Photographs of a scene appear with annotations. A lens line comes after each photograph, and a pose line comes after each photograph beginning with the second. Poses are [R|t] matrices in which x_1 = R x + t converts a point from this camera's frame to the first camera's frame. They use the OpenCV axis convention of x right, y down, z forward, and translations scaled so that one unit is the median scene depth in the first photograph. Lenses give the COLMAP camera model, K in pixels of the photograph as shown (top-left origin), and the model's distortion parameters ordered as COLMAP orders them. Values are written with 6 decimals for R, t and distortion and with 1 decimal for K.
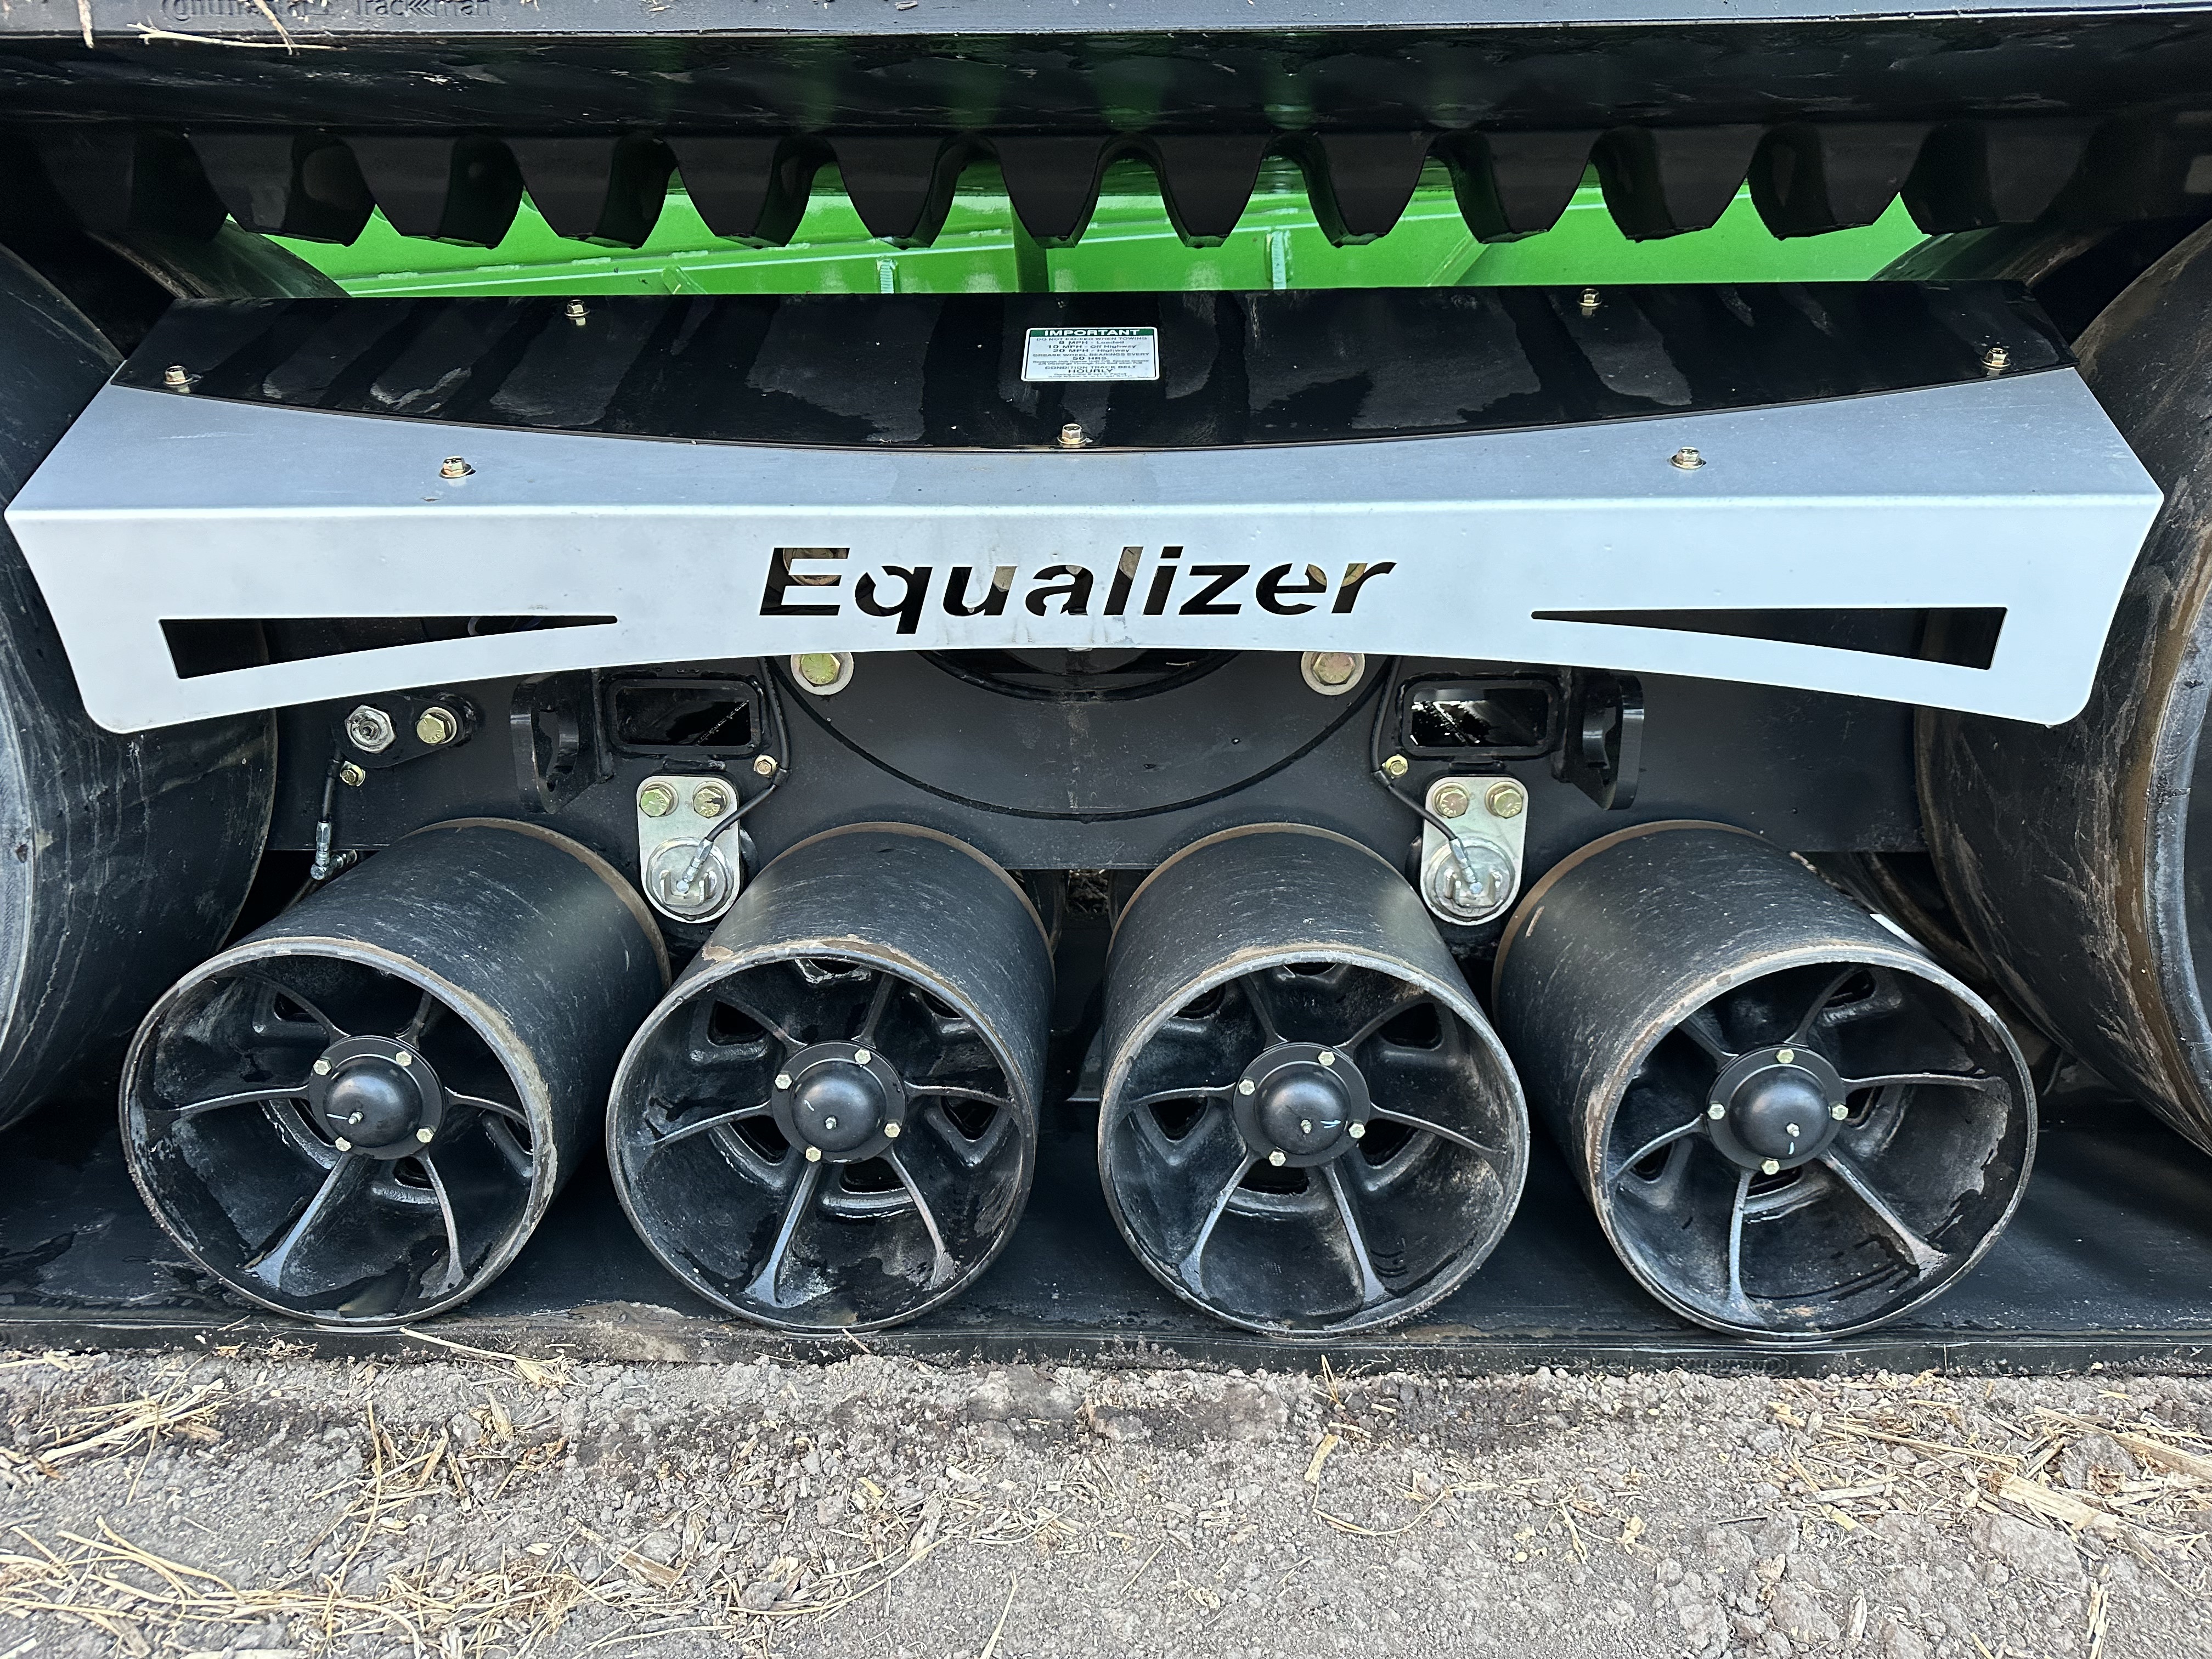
lens RADIAL K [[1554.5, 0, 1083.3], [0, 1554.5, 798.0], [0, 0, 1]] dist [0.075360, -0.097174]
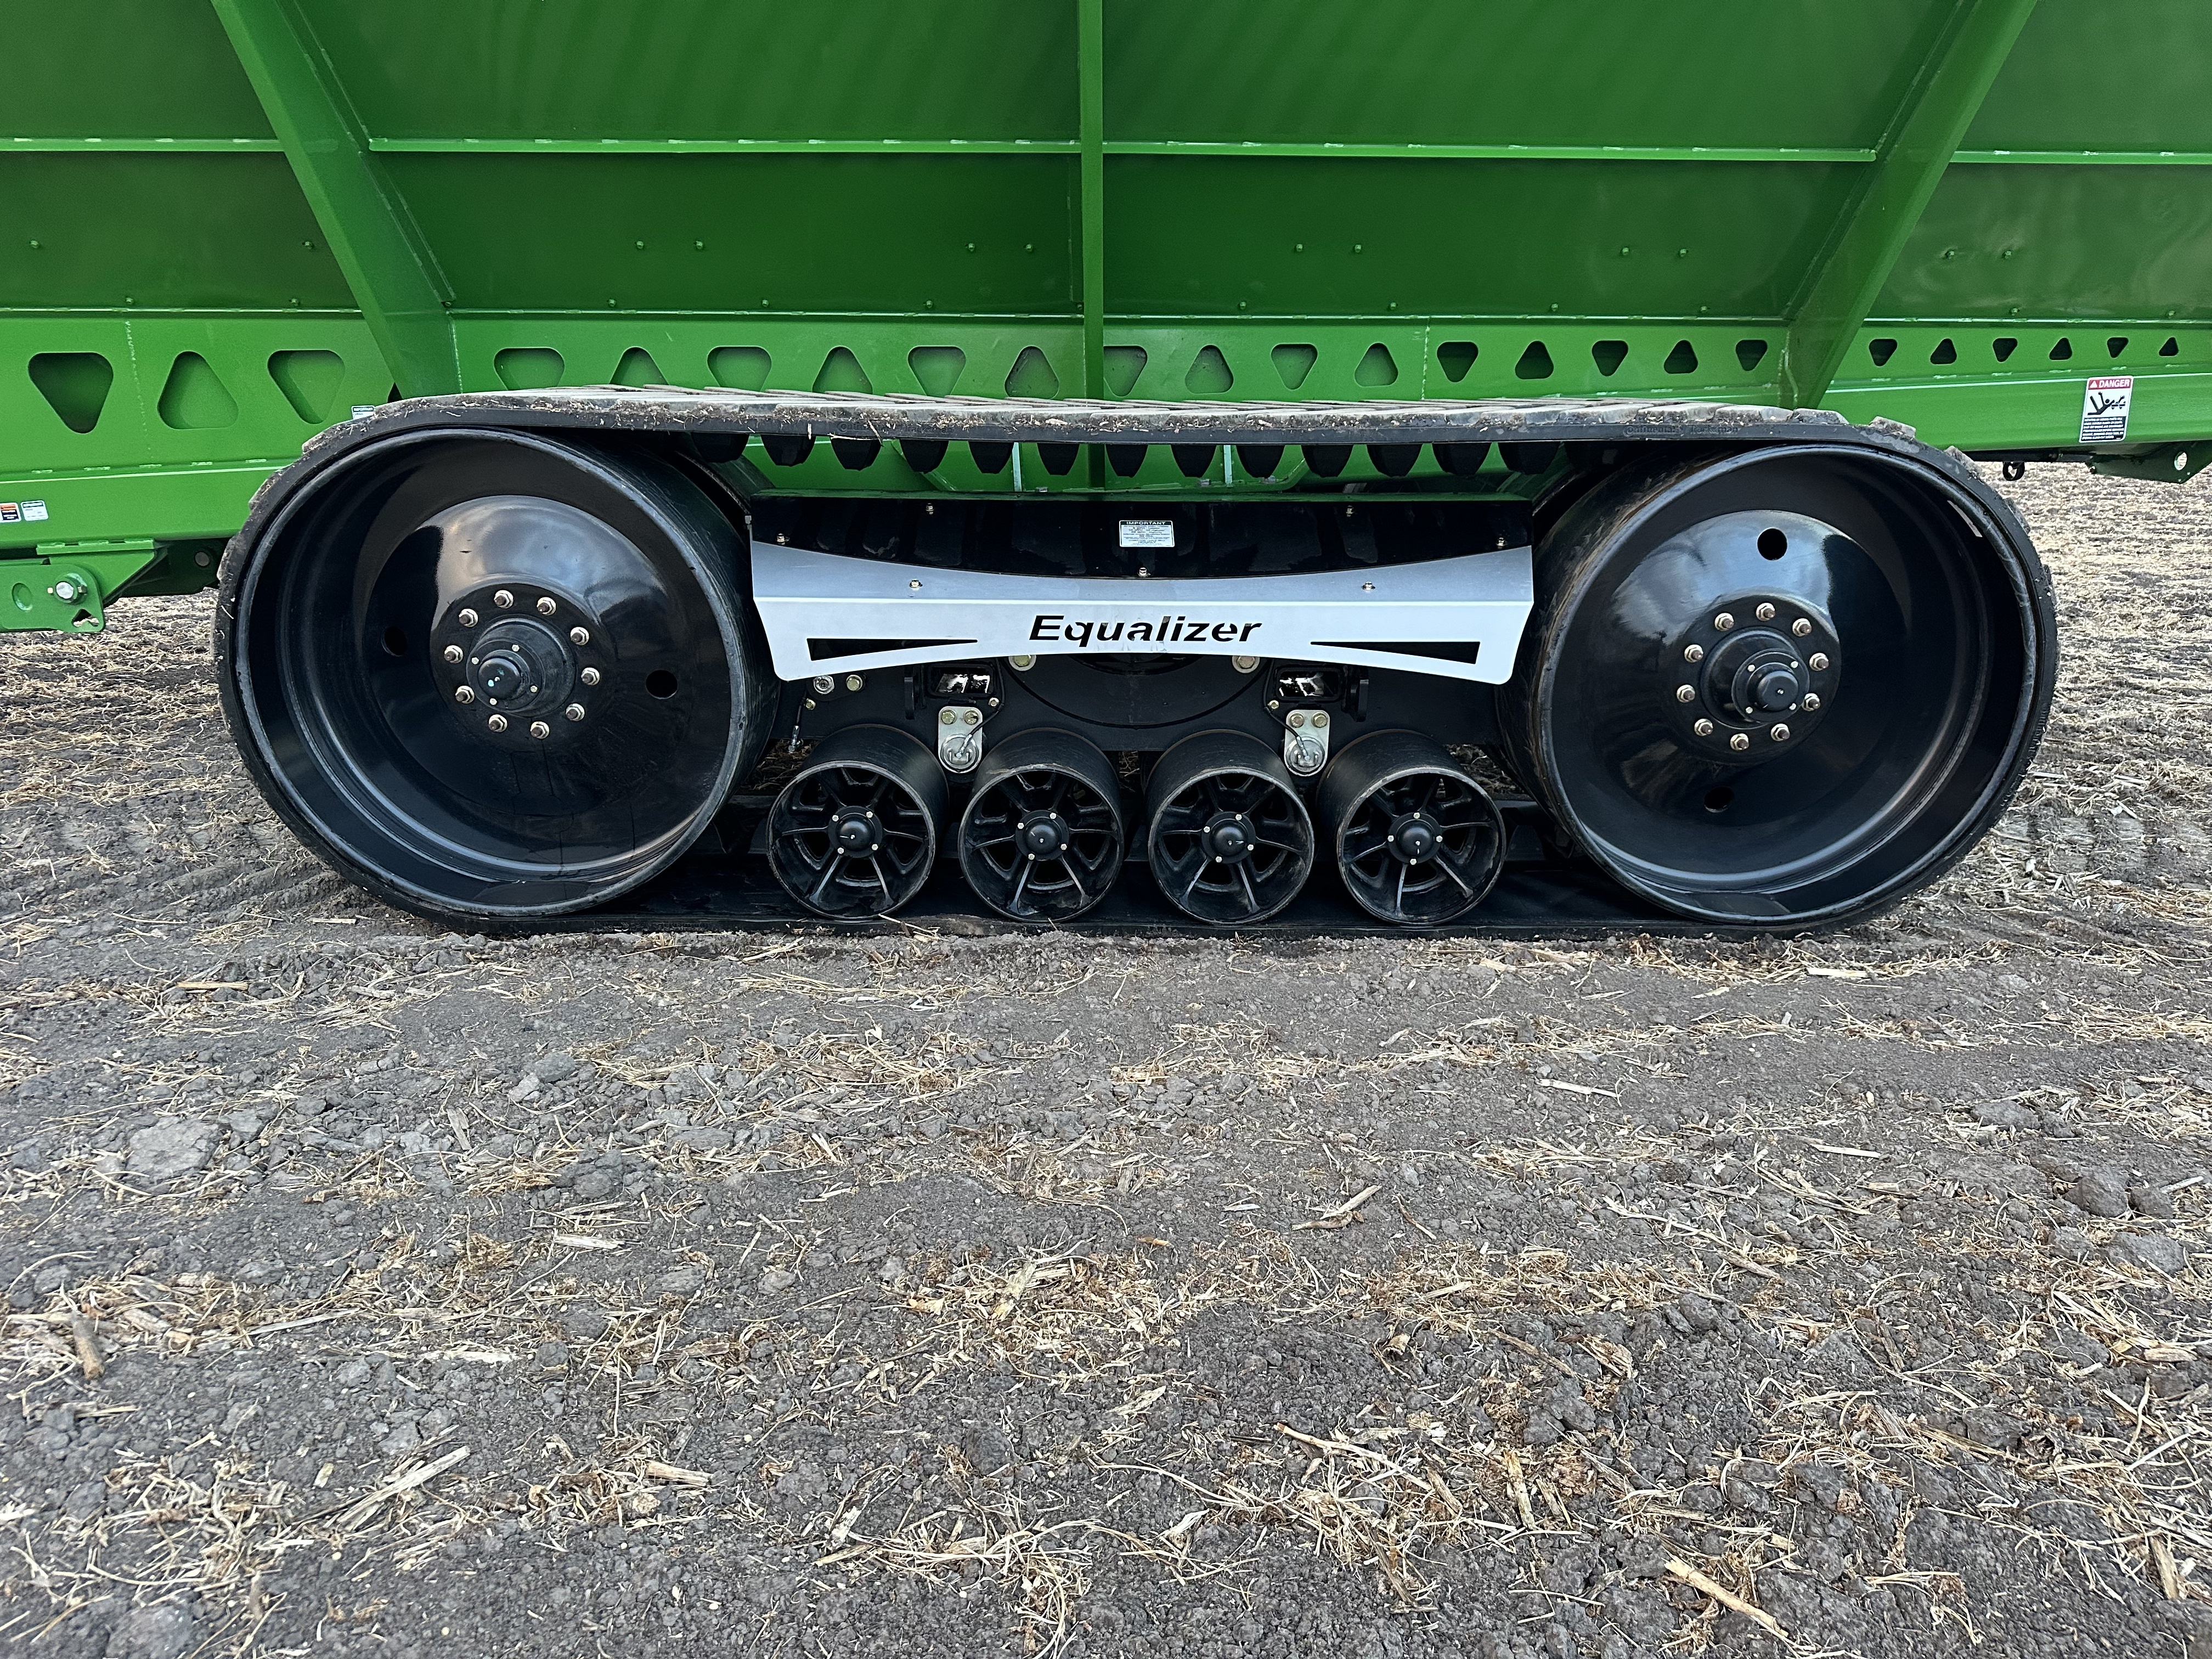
lens RADIAL K [[1556.6, 0, 1111.0], [0, 1556.6, 810.8], [0, 0, 1]] dist [0.099466, -0.136520]
pose [[0.999154, 0.006443, 0.040613, -0.152133], [-0.006936, 0.999904, 0.012020, 0.129067], [-0.040532, -0.012291, 0.999103, -1.509660]]
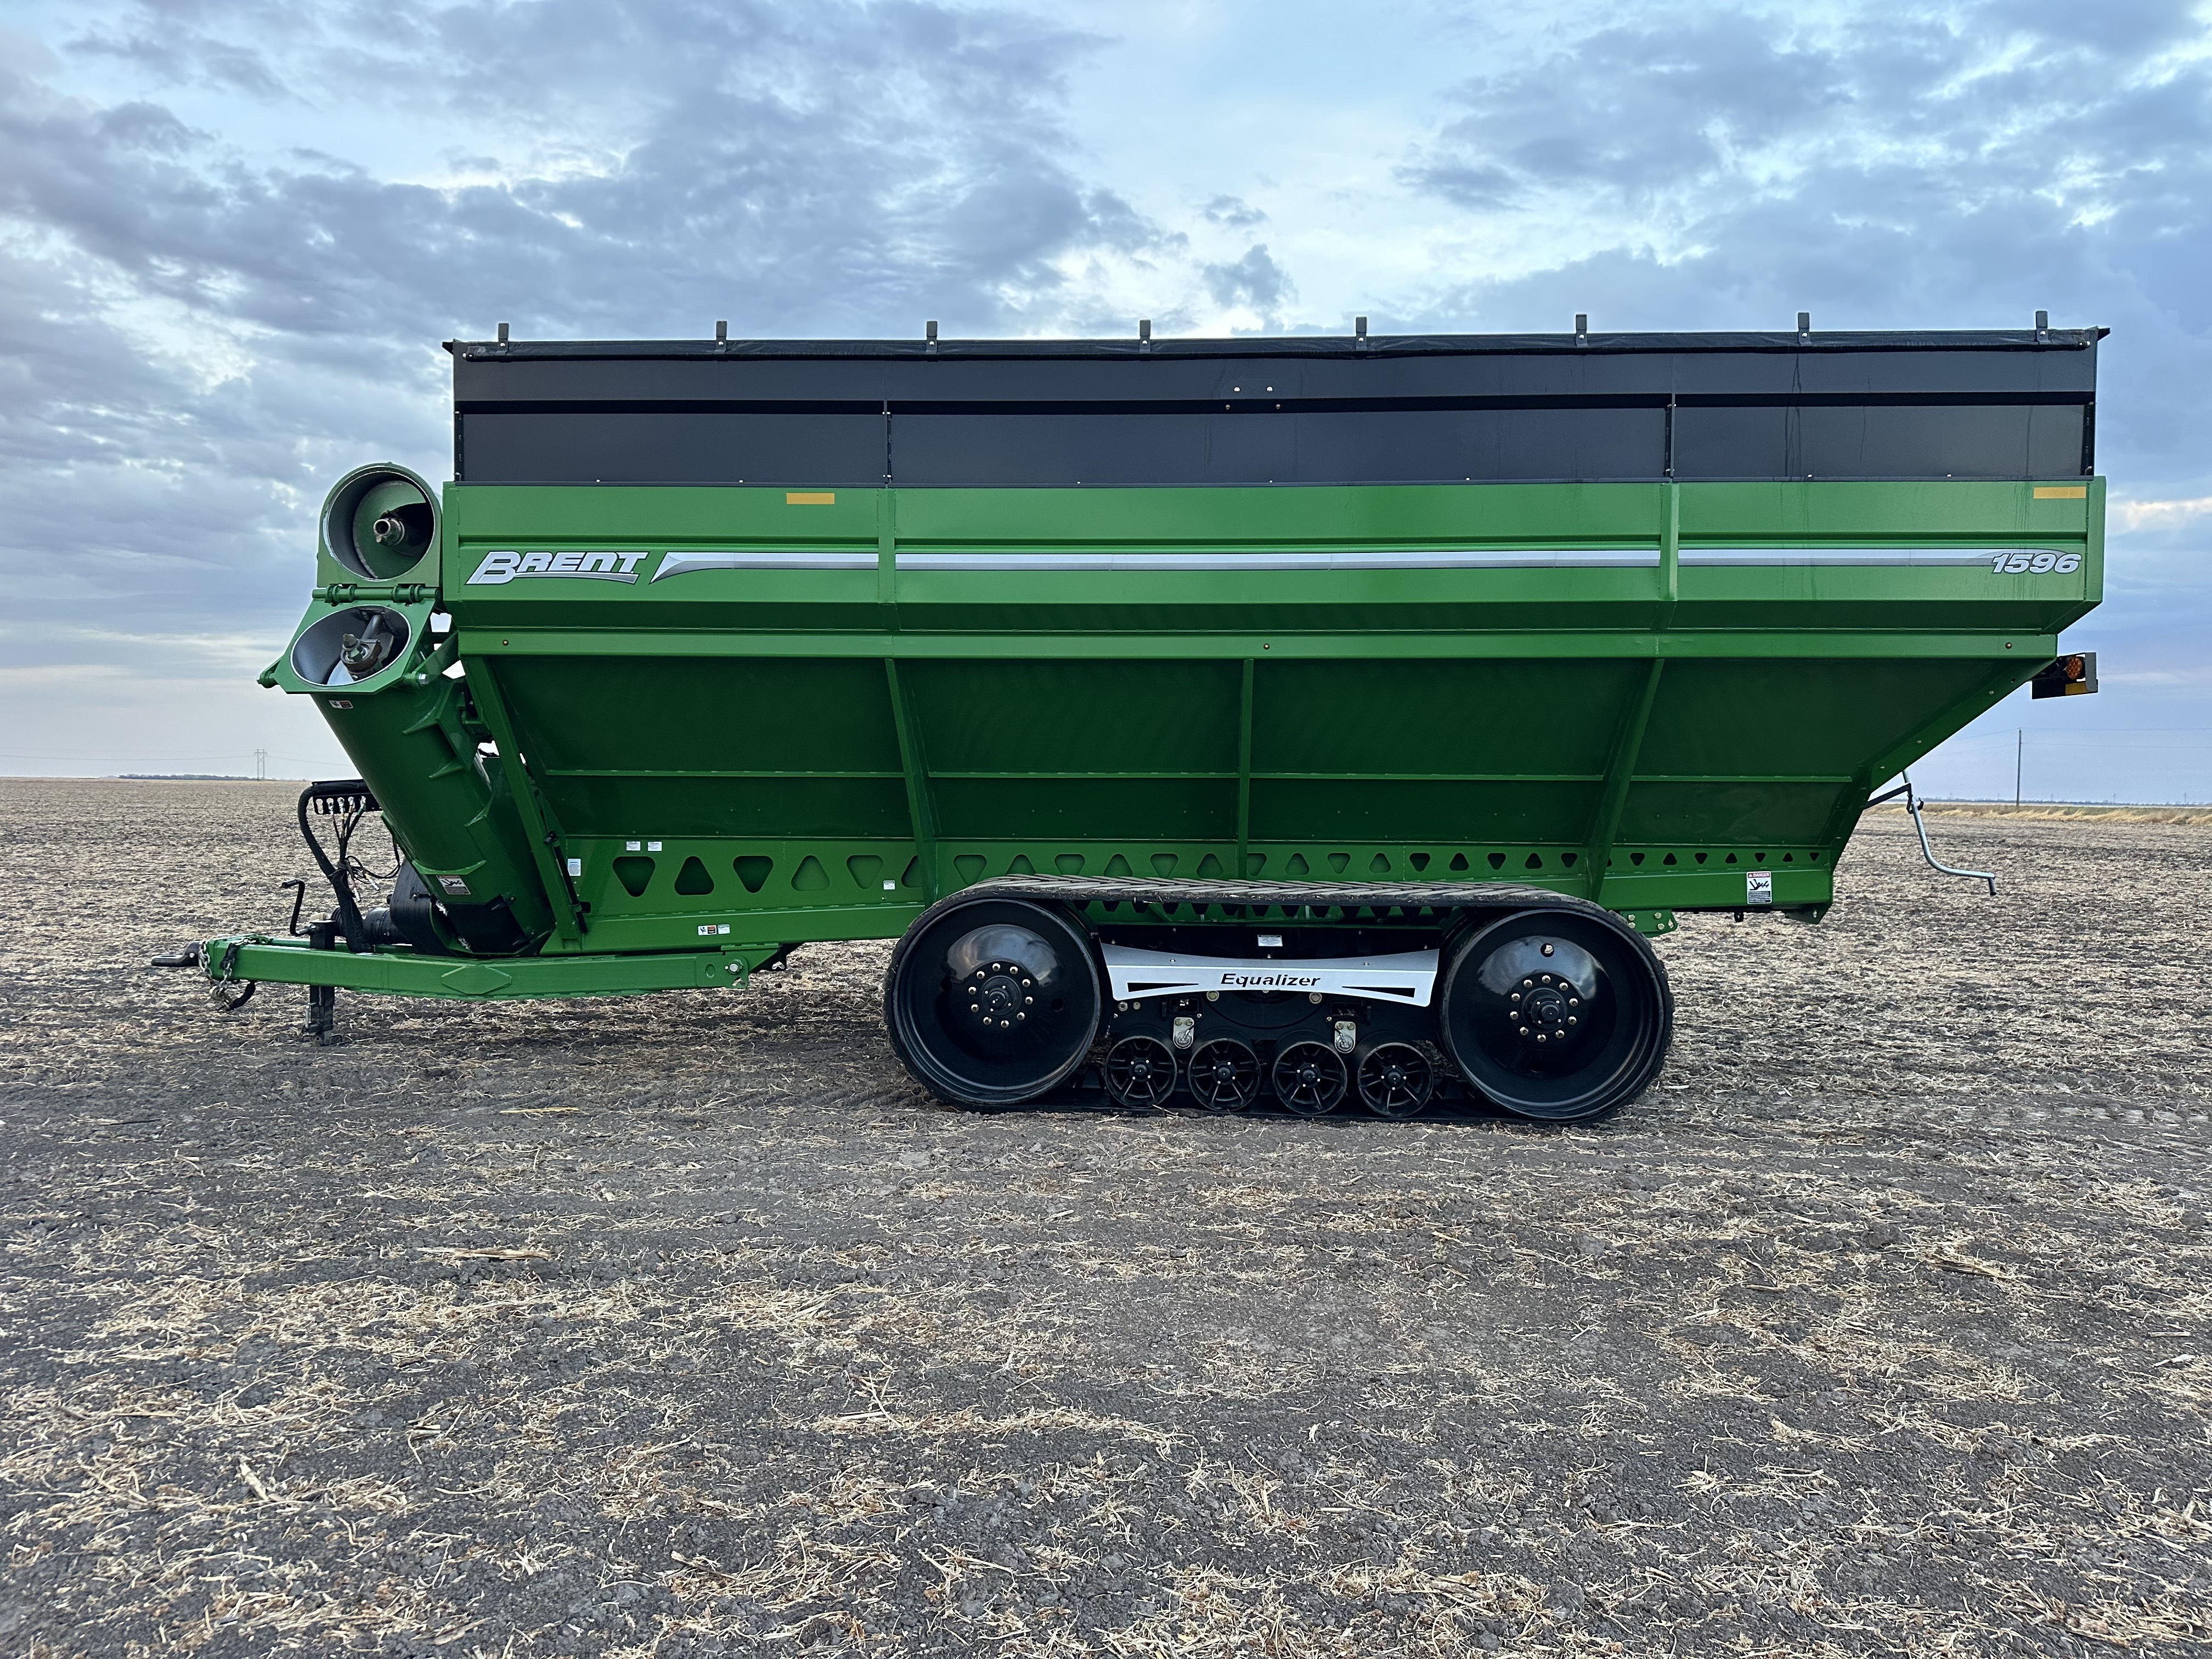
lens RADIAL K [[1216.7, 0, 1096.0], [0, 1216.7, 865.2], [0, 0, 1]] dist [0.021985, 0.000050]
pose [[0.997427, 0.018481, -0.069261, -0.334218], [-0.033889, 0.972974, -0.228413, 0.496282], [0.063168, 0.230172, 0.971098, -3.507176]]
